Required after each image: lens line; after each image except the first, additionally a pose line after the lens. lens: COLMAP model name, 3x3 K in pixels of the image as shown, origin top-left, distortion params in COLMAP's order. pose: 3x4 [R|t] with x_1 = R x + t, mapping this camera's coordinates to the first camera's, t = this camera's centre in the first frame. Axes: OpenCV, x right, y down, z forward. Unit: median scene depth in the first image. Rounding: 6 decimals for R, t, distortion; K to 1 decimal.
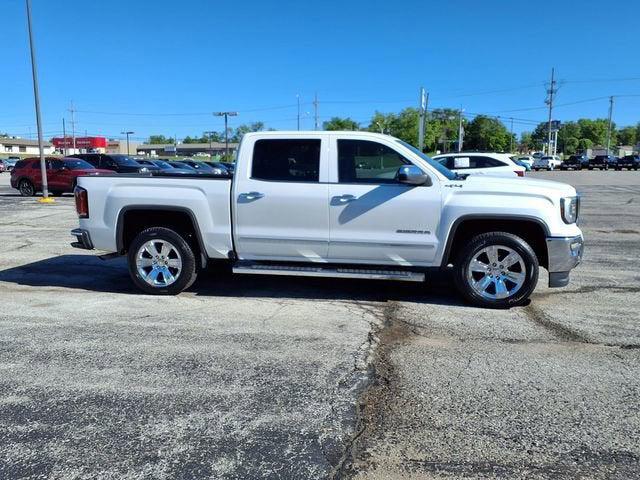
lens RADIAL K [[514.2, 0, 318.2], [0, 514.2, 240.0], [0, 0, 1]] dist [0.060748, -0.094344]
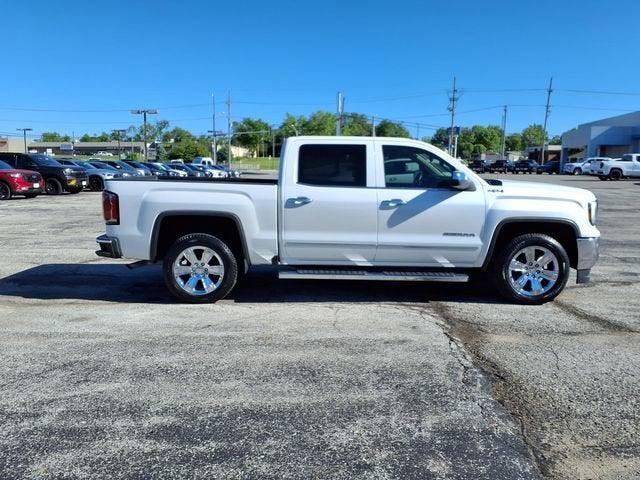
lens RADIAL K [[513.3, 0, 320.0], [0, 513.3, 240.0], [0, 0, 1]] dist [0.057304, -0.090215]
pose [[0.983764, -0.015374, 0.178810, -0.282498], [0.015721, 0.999876, -0.000520, -0.009244], [-0.178779, 0.003322, 0.983884, 0.012698]]
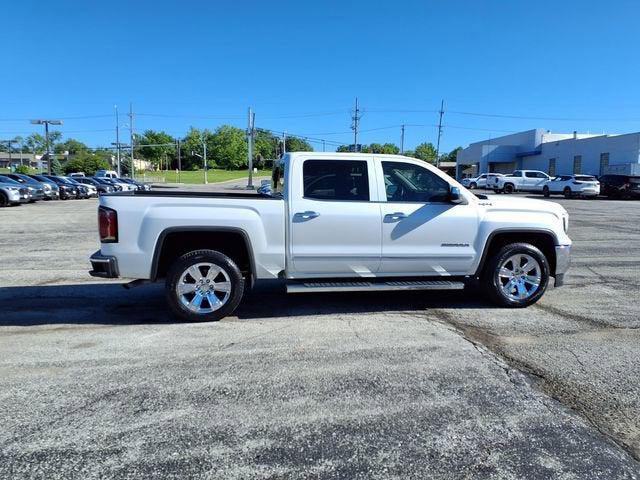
lens RADIAL K [[506.8, 0, 320.0], [0, 506.8, 240.0], [0, 0, 1]] dist [0.063254, -0.082607]
pose [[0.933683, -0.029931, 0.356847, -0.483214], [0.040153, 0.998967, -0.021270, -0.015265], [-0.355841, 0.034188, 0.933921, 0.068996]]
